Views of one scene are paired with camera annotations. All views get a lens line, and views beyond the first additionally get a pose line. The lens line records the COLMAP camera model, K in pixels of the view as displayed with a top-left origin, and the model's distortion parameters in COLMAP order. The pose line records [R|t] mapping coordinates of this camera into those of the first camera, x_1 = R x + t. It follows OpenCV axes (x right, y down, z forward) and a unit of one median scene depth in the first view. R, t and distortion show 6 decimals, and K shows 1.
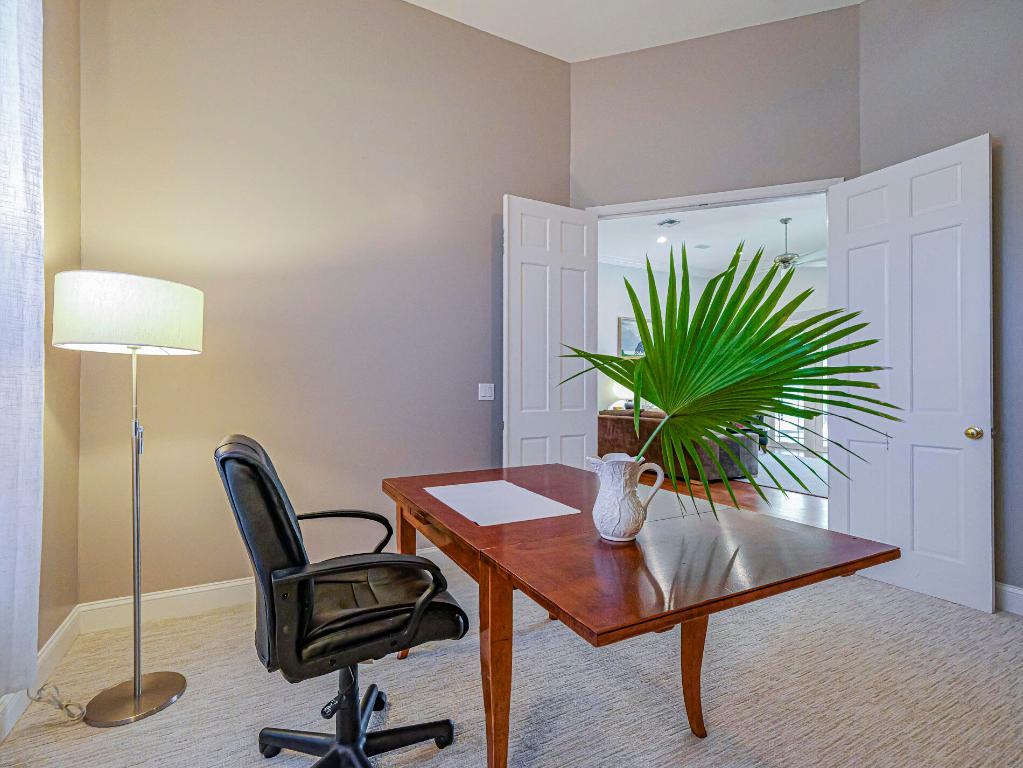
lens RADIAL K [[489.8, 0, 510.0], [0, 489.8, 393.7], [0, 0, 1]] dist [0.008825, -0.000837]
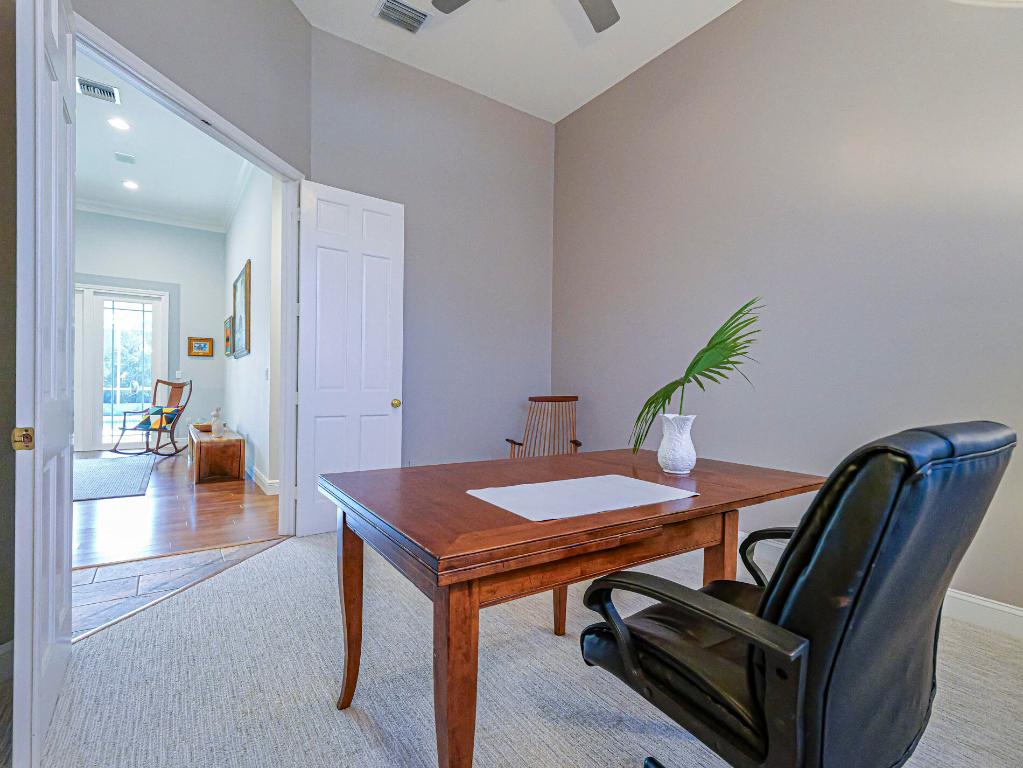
lens RADIAL K [[496.3, 0, 511.5], [0, 496.3, 384.0], [0, 0, 1]] dist [-0.003012, -0.000790]
pose [[-0.120014, 0.001173, 0.992771, -1.089471], [-0.005103, 0.999985, -0.001799, 0.044294], [-0.992759, -0.005282, -0.120007, 1.571354]]
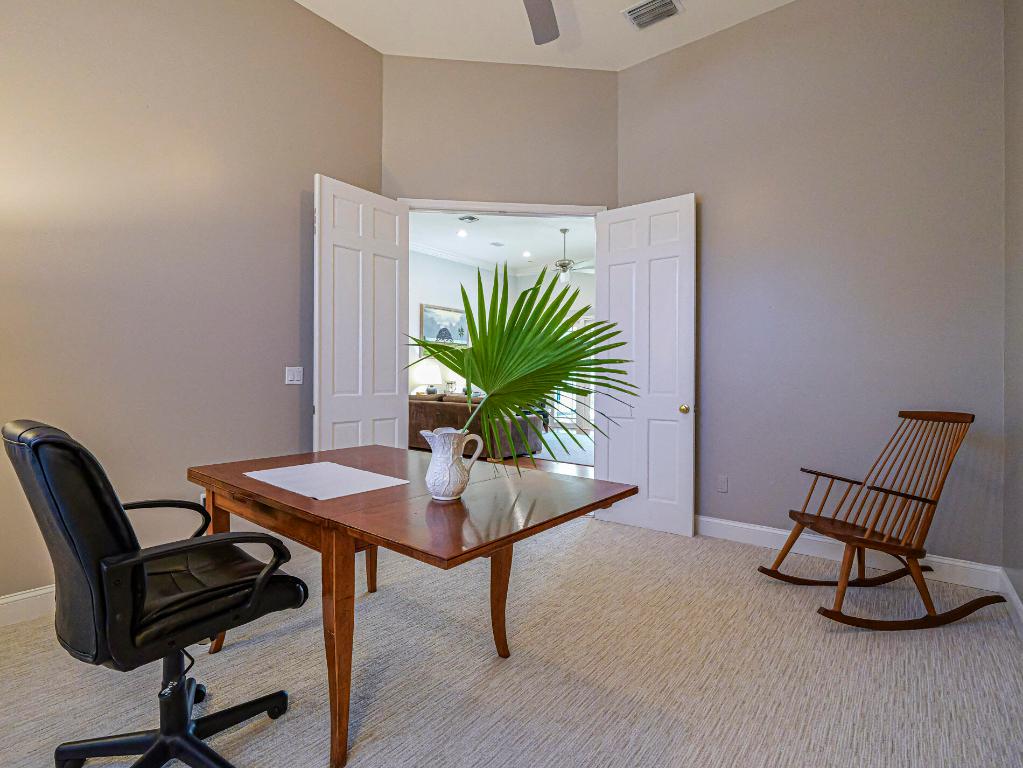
lens RADIAL K [[496.3, 0, 511.5], [0, 496.3, 384.0], [0, 0, 1]] dist [-0.003012, -0.000790]
pose [[0.917314, 0.003905, 0.398145, -0.106318], [-0.007551, 0.999943, 0.007590, 0.006038], [-0.398093, -0.009969, 0.917291, -0.152316]]
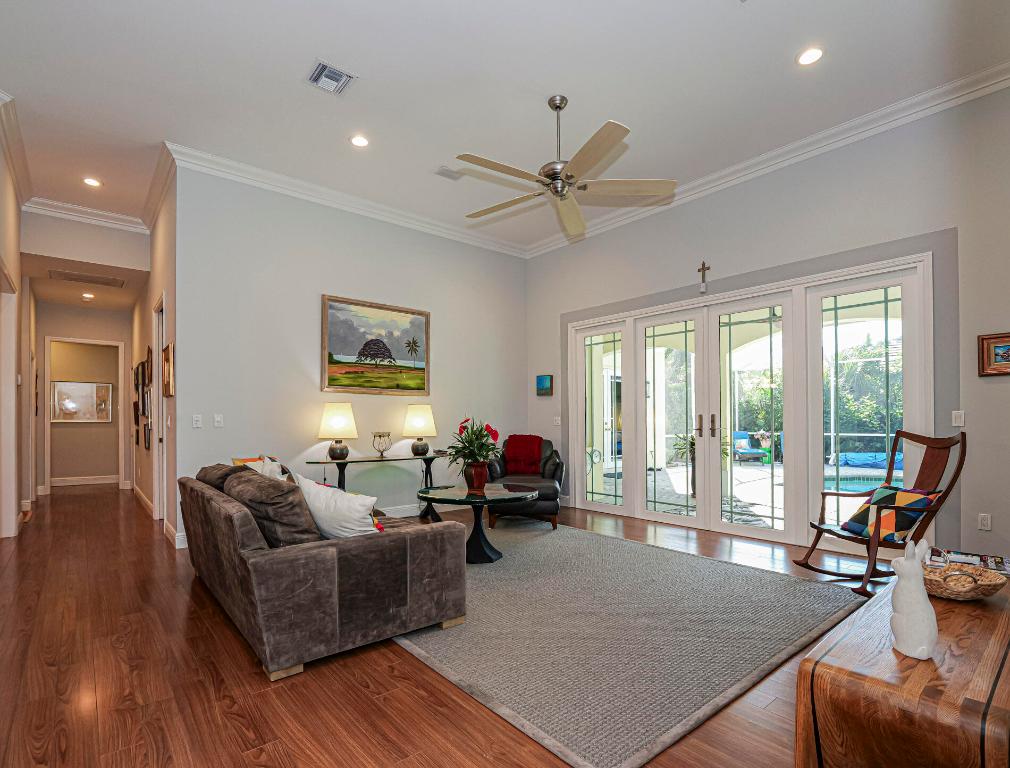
lens RADIAL K [[510.2, 0, 509.9], [0, 510.2, 416.6], [0, 0, 1]] dist [-0.013597, -0.000077]
pose [[0.976401, 0.002576, 0.215952, 2.080488], [0.001658, 0.999810, -0.019421, -0.018753], [-0.215961, 0.019321, 0.976211, 2.551731]]
